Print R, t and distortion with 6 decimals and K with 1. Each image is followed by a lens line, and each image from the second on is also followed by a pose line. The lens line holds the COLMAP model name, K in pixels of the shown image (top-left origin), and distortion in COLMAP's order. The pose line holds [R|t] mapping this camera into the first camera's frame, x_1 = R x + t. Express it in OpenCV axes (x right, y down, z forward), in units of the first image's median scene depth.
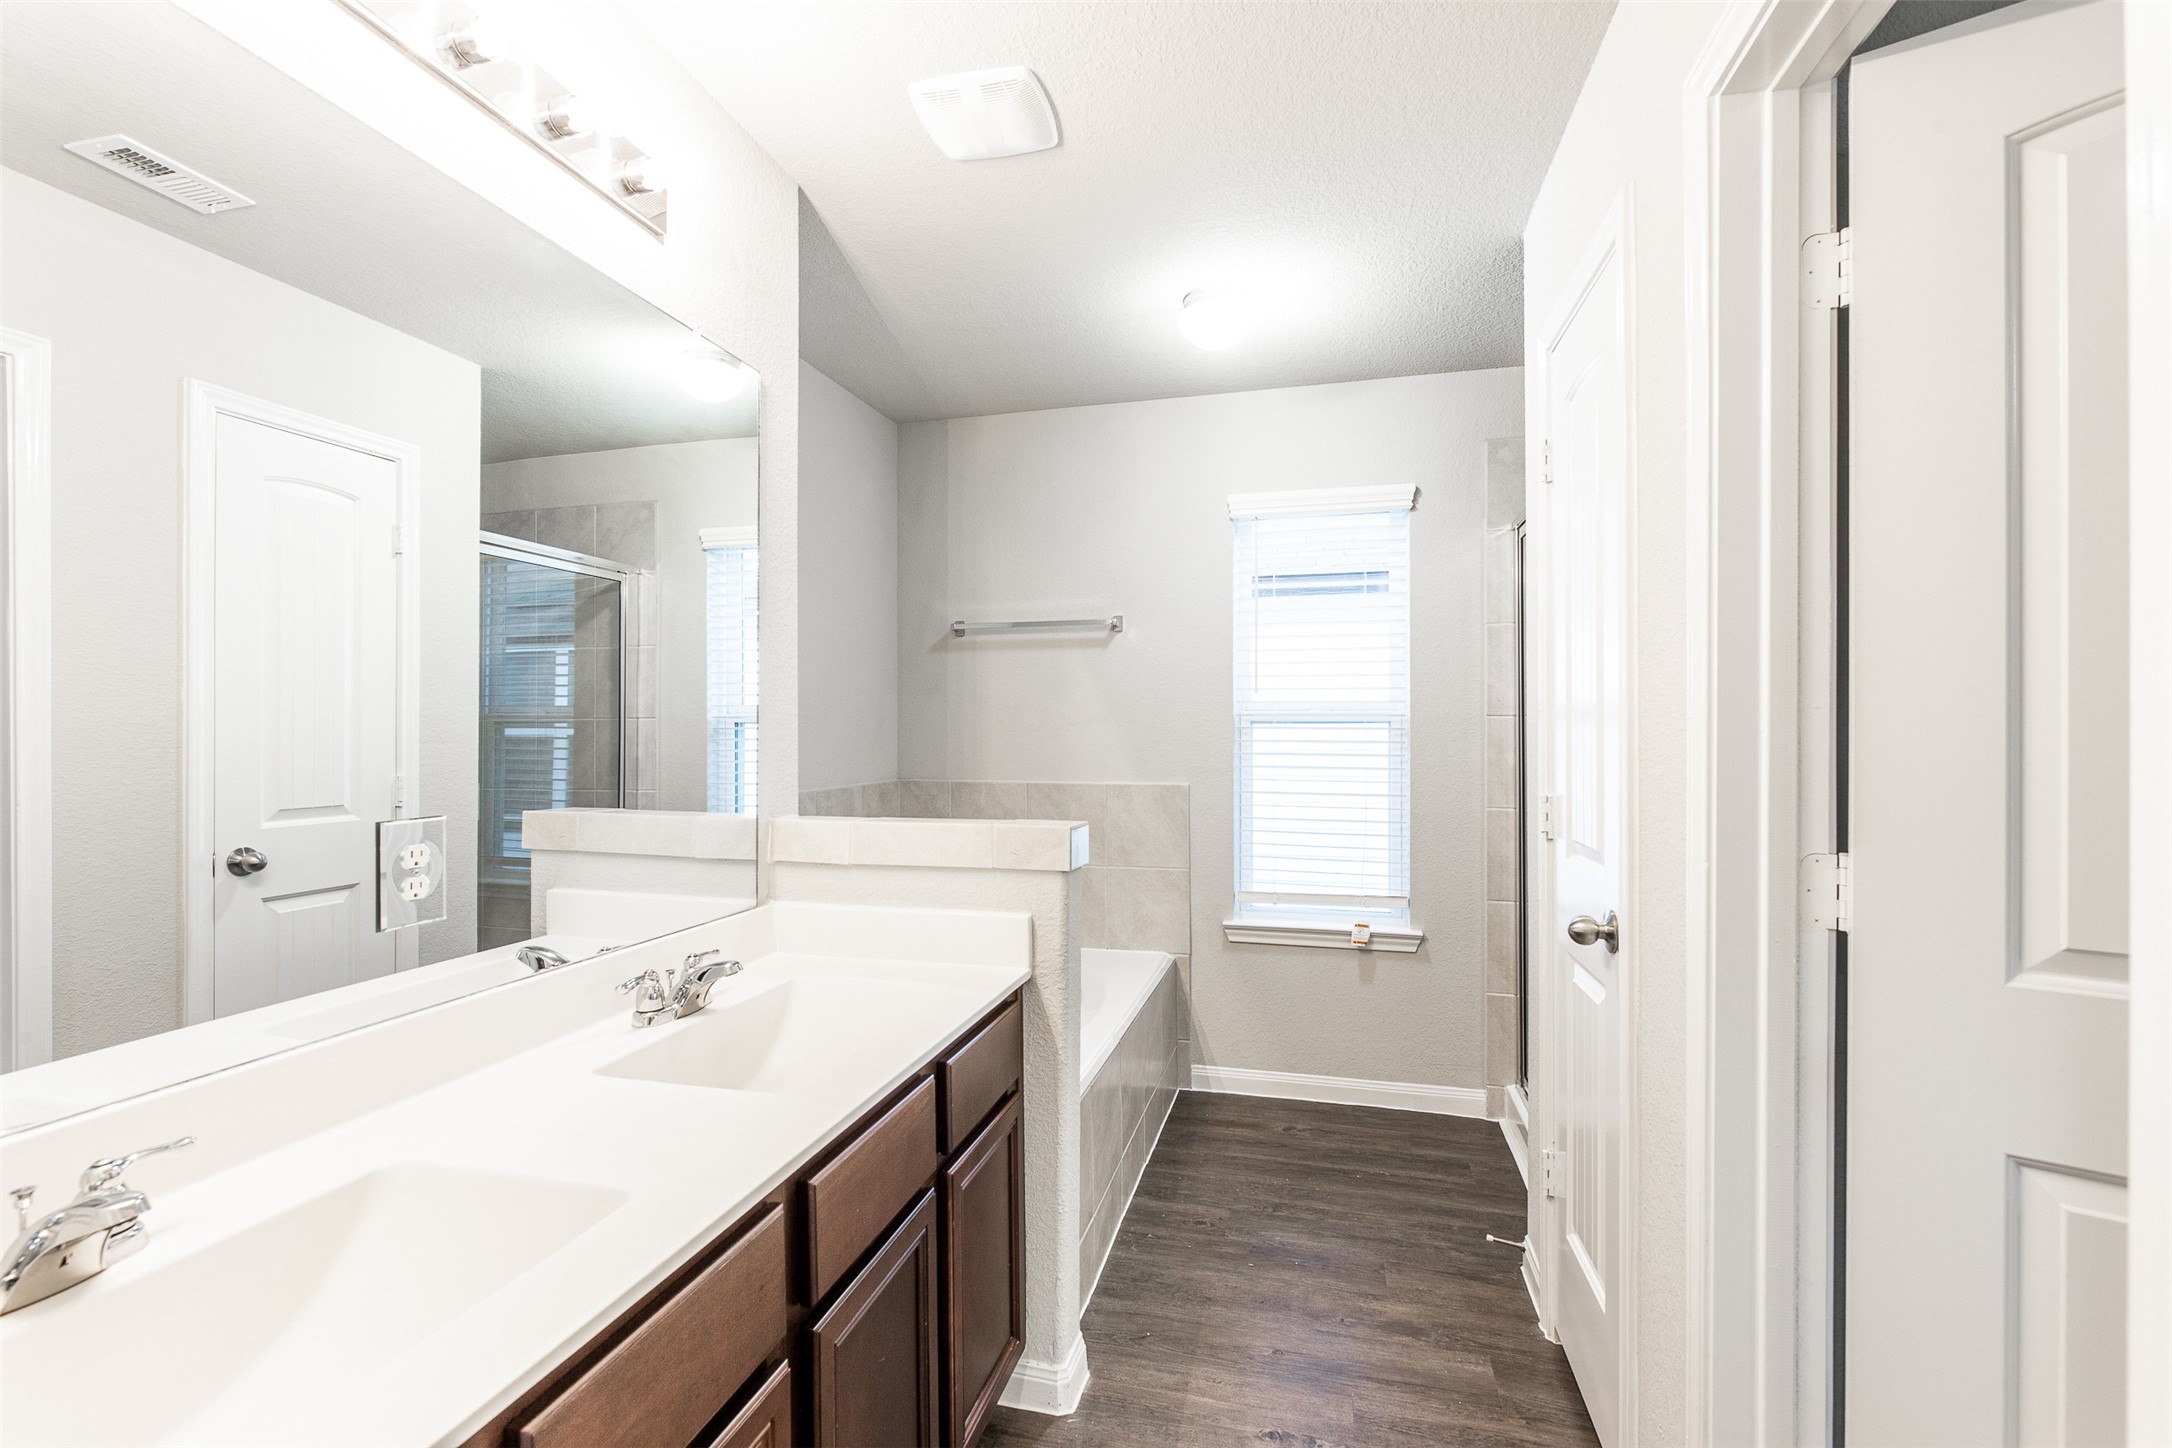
lens RADIAL K [[940.6, 0, 1086.0], [0, 940.6, 726.3], [0, 0, 1]] dist [0.001195, -0.000031]
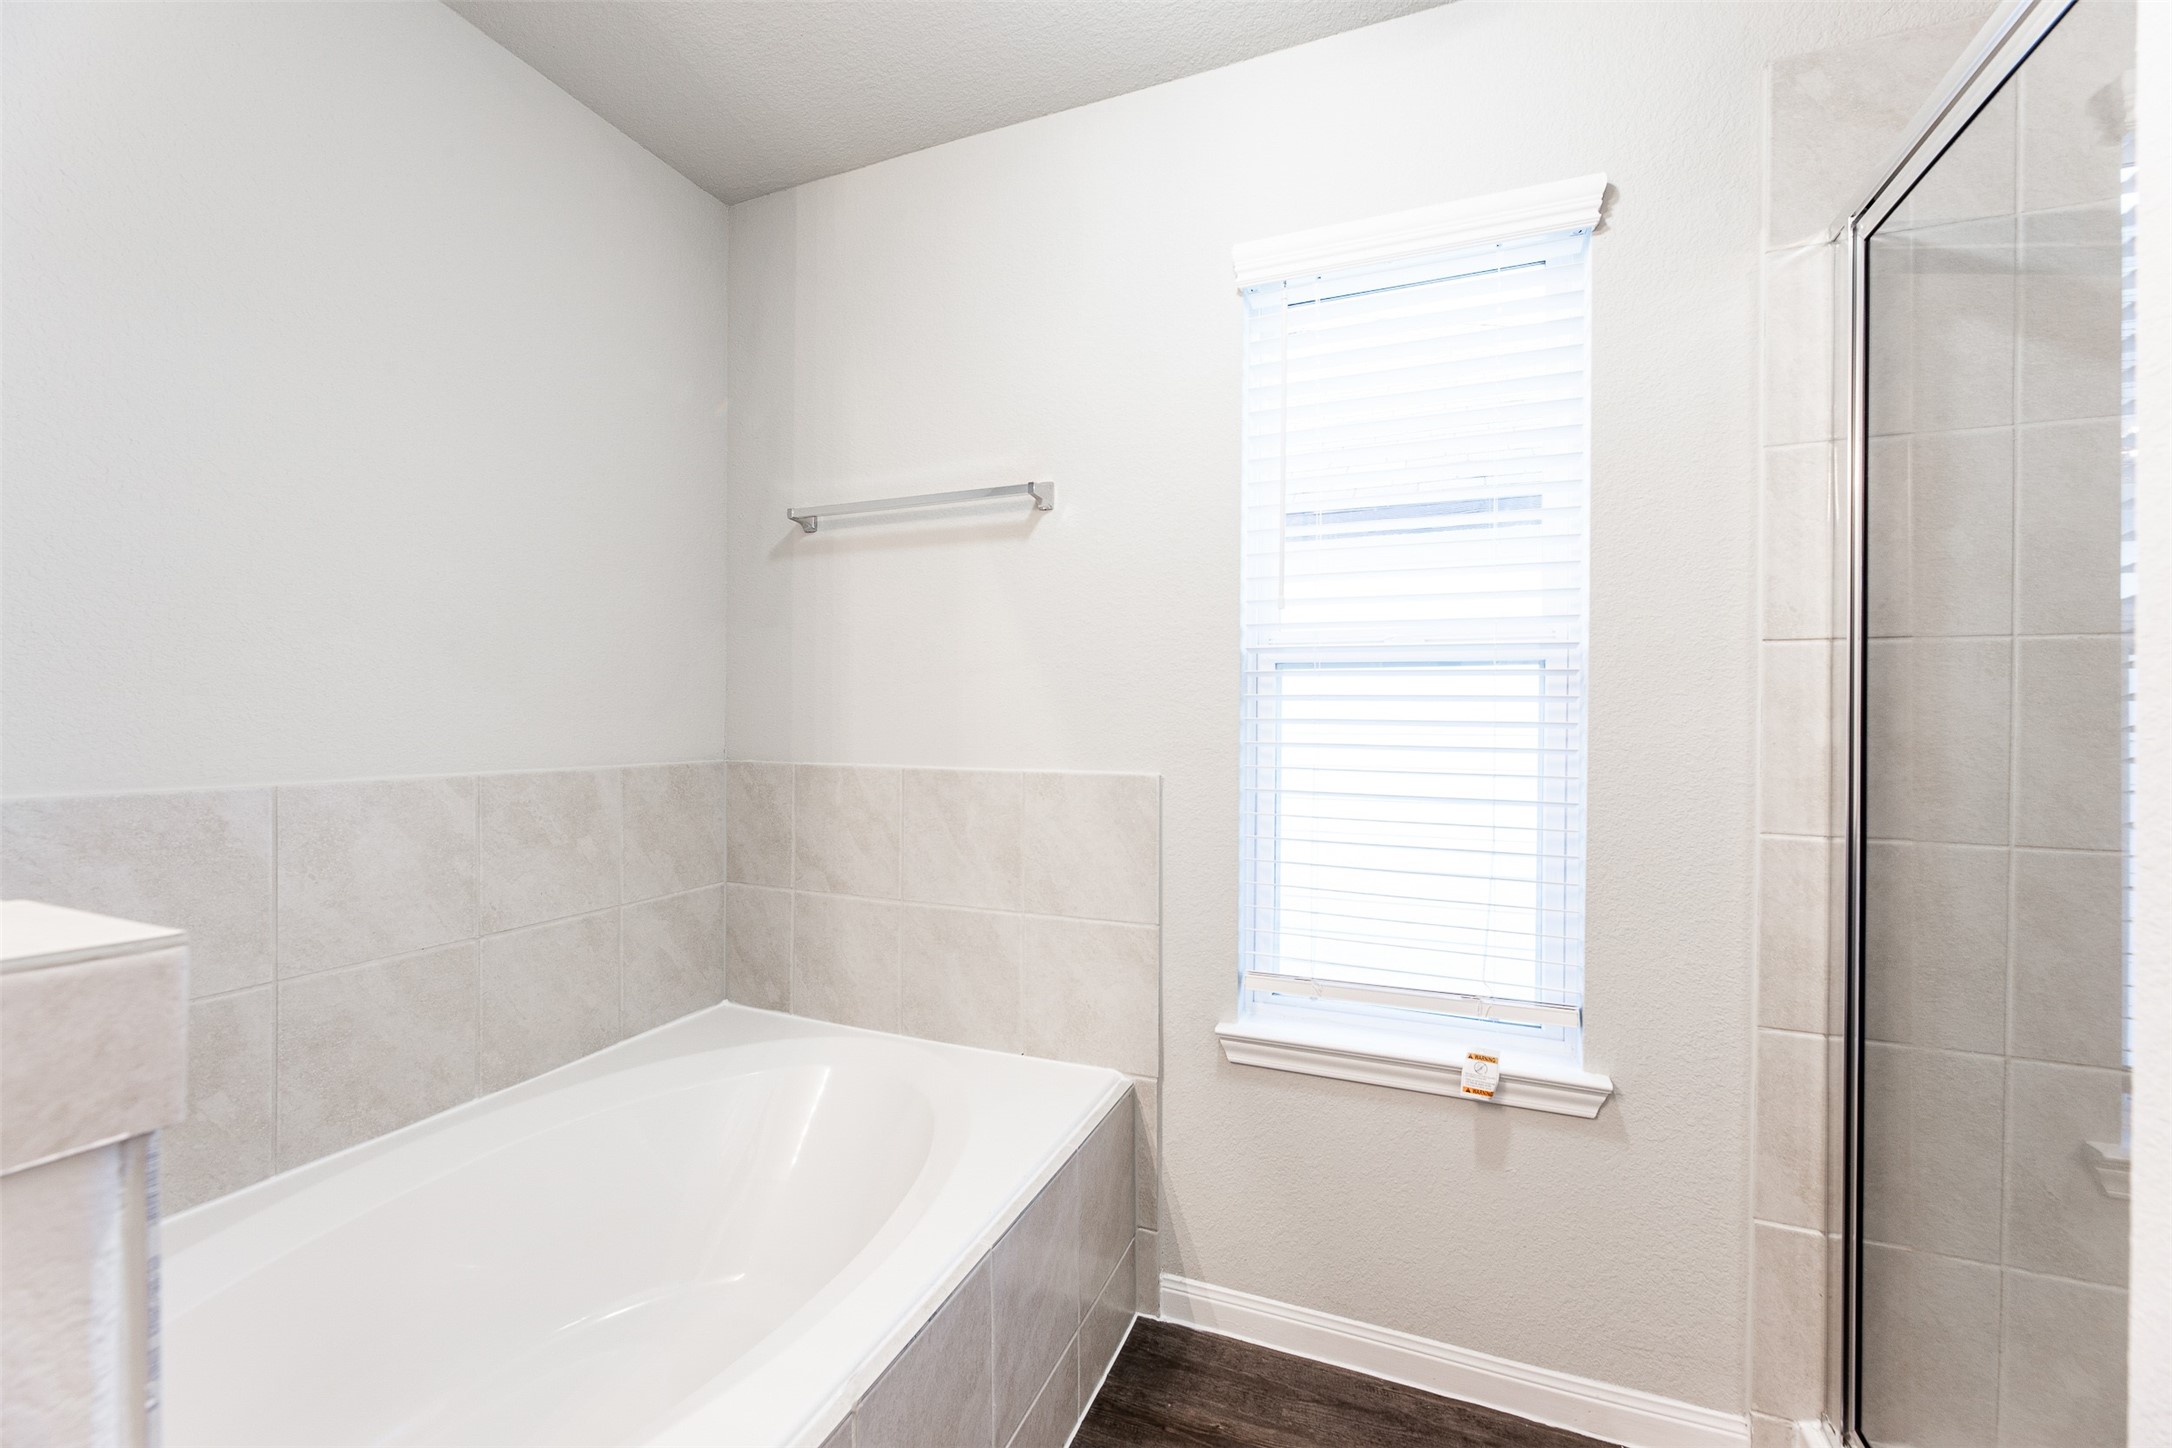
lens RADIAL K [[882.2, 0, 1084.8], [0, 882.2, 726.1], [0, 0, 1]] dist [-0.003867, 0.000472]
pose [[0.989789, 0.008605, -0.142279, 0.140321], [-0.007643, 0.999944, 0.007303, 0.029265], [0.142334, -0.006141, 0.989800, 0.477332]]
